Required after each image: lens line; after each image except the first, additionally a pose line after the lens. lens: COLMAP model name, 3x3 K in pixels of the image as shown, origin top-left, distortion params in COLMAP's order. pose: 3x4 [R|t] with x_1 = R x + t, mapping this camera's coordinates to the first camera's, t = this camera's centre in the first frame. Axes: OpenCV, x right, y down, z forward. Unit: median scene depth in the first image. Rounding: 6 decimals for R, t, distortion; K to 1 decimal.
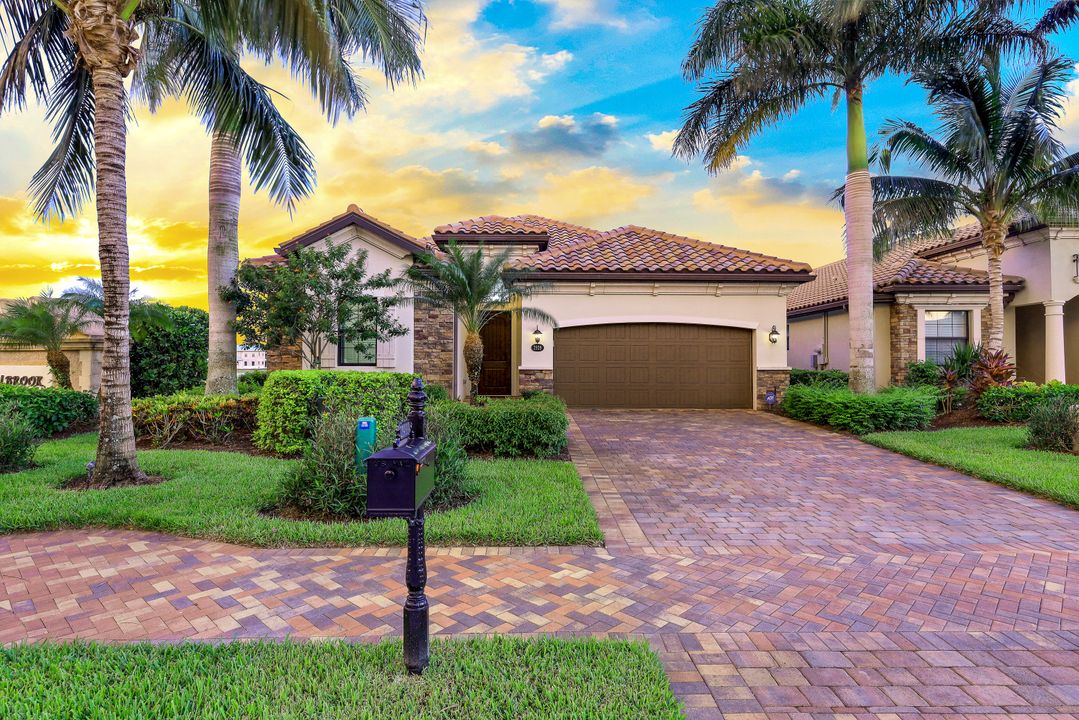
lens RADIAL K [[628.8, 0, 539.5], [0, 628.8, 360.0], [0, 0, 1]] dist [0.000318, 0.001280]
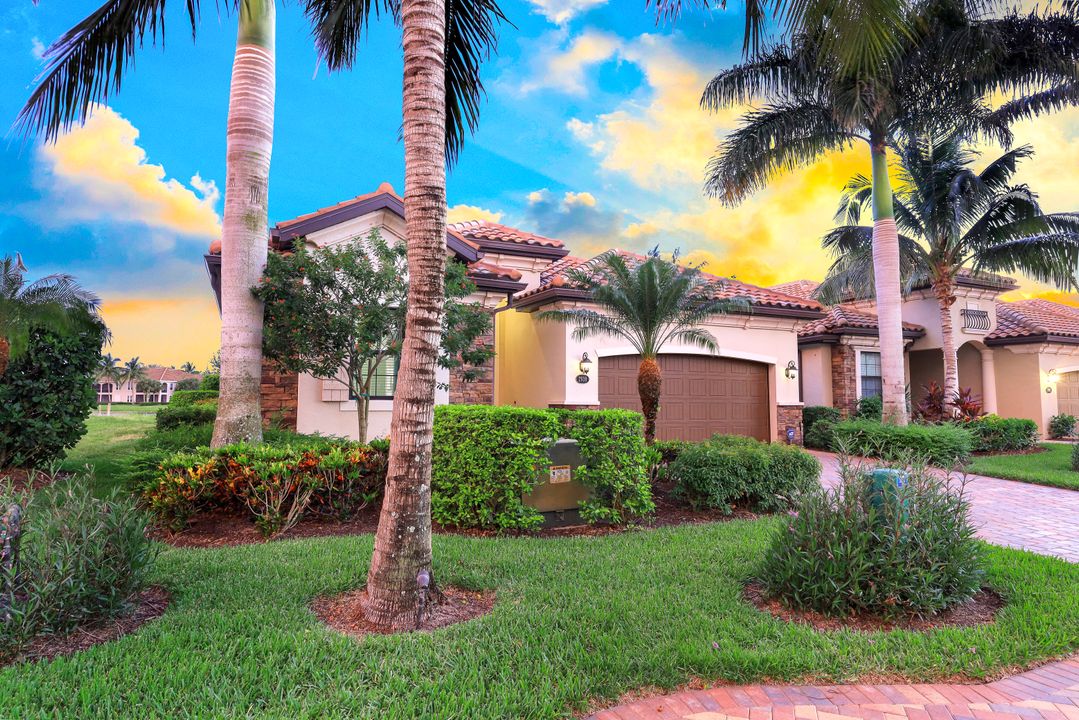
lens RADIAL K [[661.2, 0, 539.5], [0, 661.2, 360.0], [0, 0, 1]] dist [0.004477, -0.000449]
pose [[0.905583, 0.029401, 0.423149, -0.434095], [-0.006659, 0.998457, -0.055123, 0.004273], [-0.424117, 0.047100, 0.904382, 0.213427]]
